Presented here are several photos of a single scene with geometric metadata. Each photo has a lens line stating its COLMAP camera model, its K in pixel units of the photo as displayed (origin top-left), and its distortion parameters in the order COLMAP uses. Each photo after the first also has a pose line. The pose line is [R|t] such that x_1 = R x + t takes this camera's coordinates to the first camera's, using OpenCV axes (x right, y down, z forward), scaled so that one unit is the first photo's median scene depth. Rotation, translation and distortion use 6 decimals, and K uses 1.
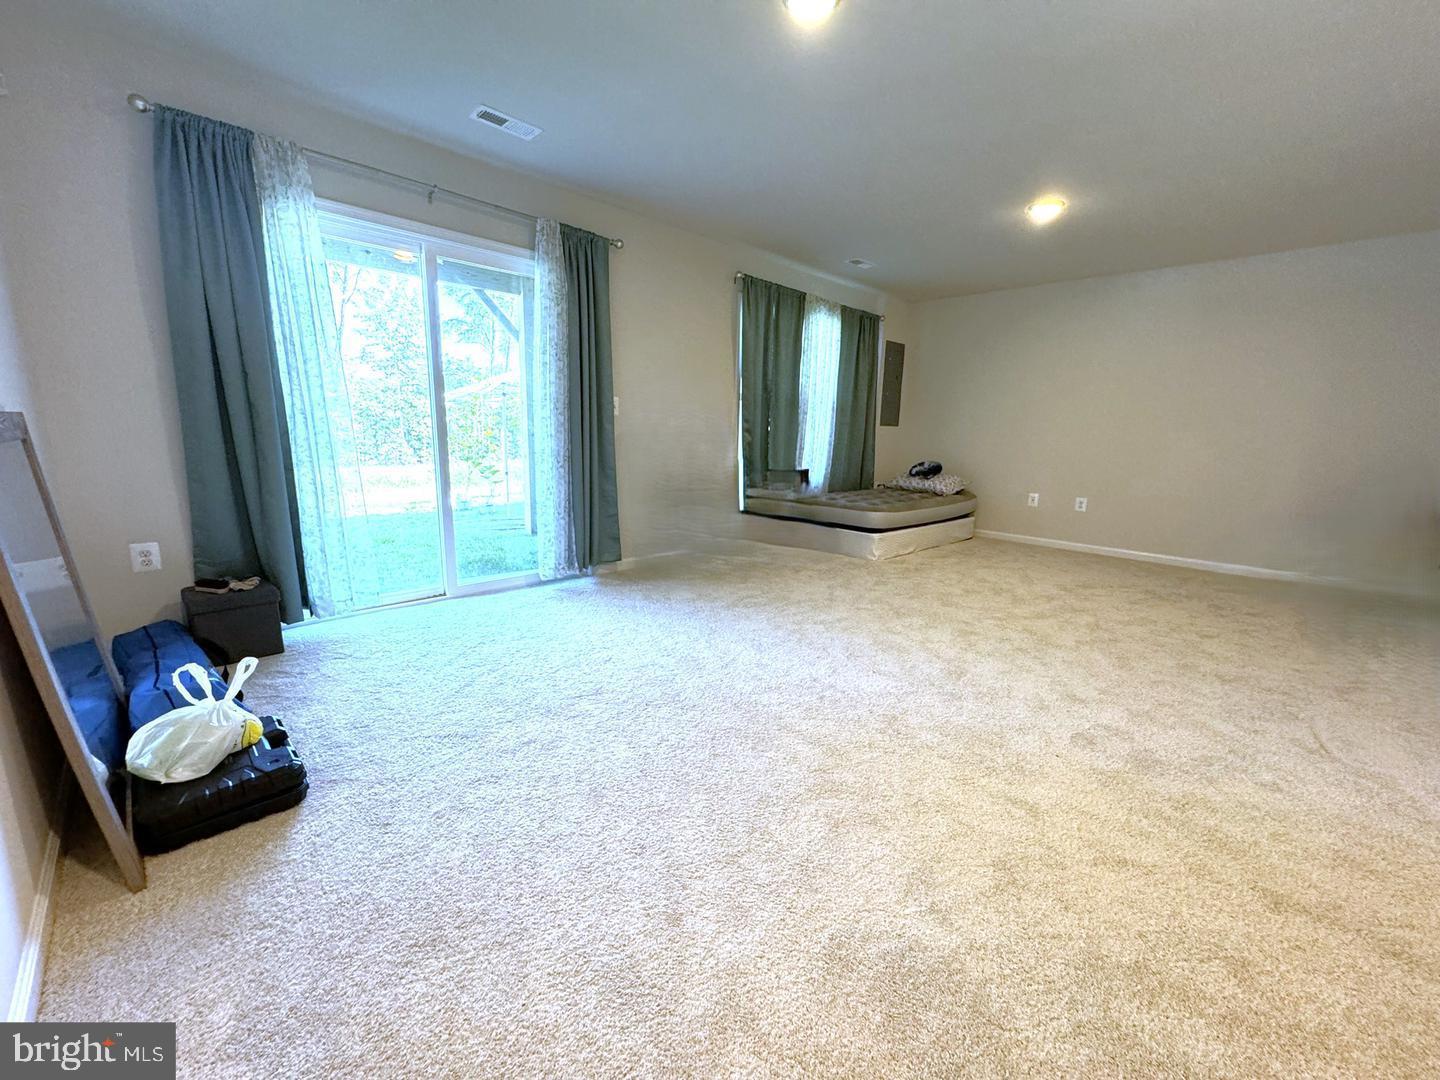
lens RADIAL K [[569.9, 0, 720.0], [0, 569.9, 540.0], [0, 0, 1]] dist [0.000356, -0.000015]
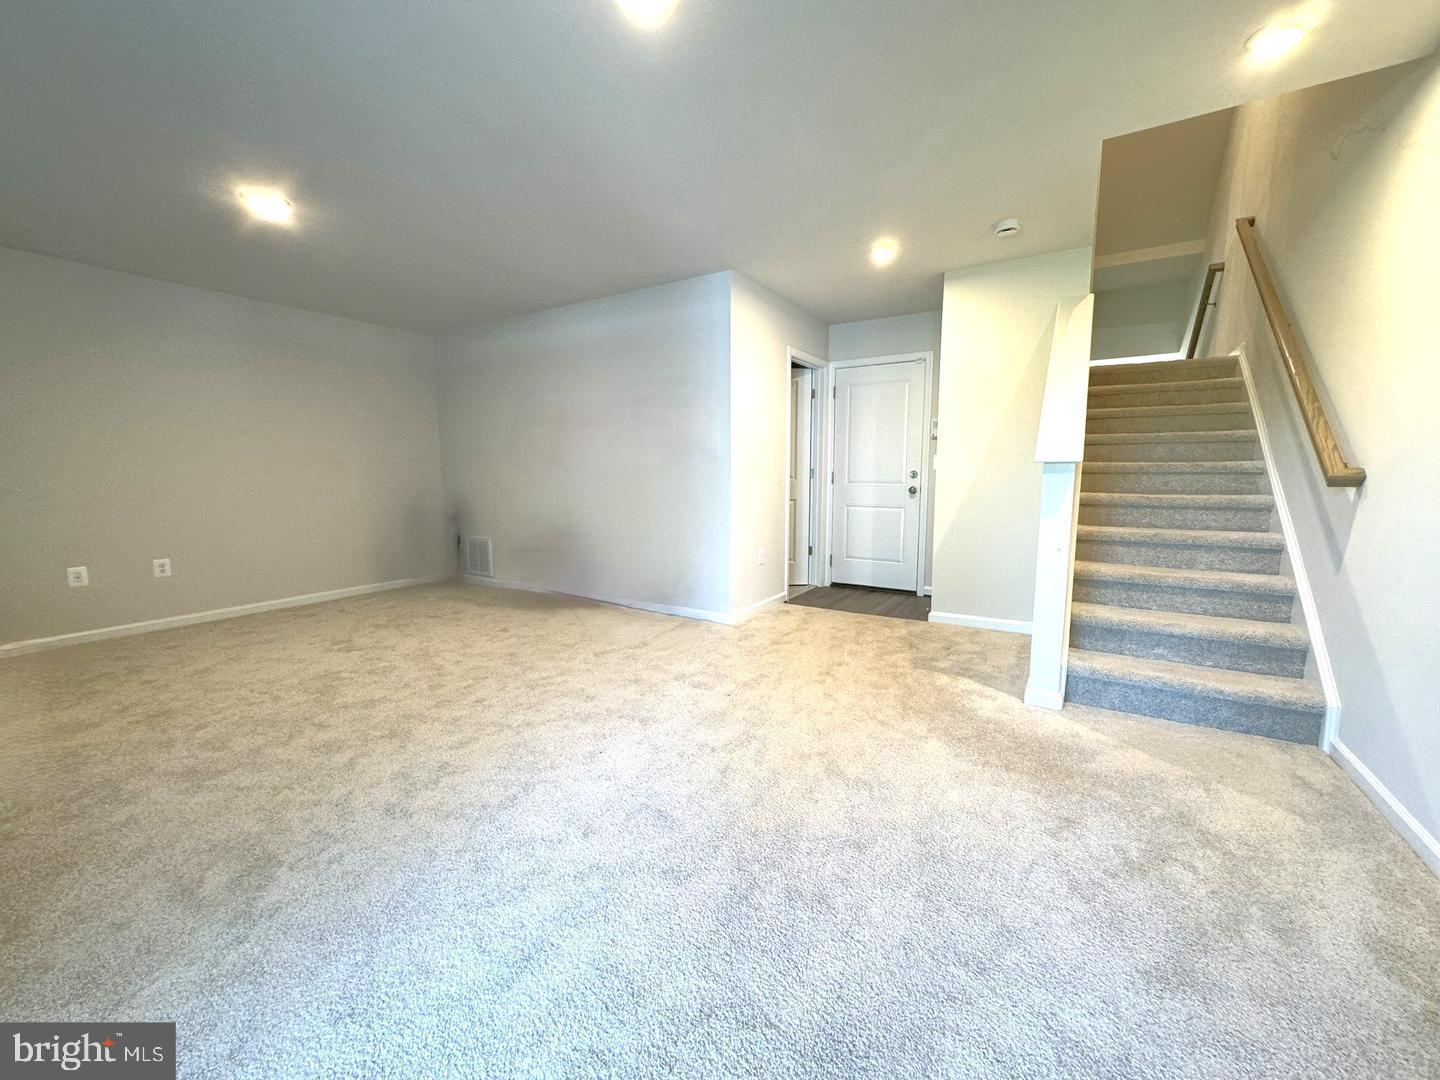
lens RADIAL K [[569.9, 0, 720.0], [0, 569.9, 540.0], [0, 0, 1]] dist [0.000356, -0.000015]
pose [[-0.236254, -0.142792, 0.961142, -0.419622], [0.182288, 0.965069, 0.188183, -0.161005], [-0.954440, 0.219664, -0.201972, 0.662247]]
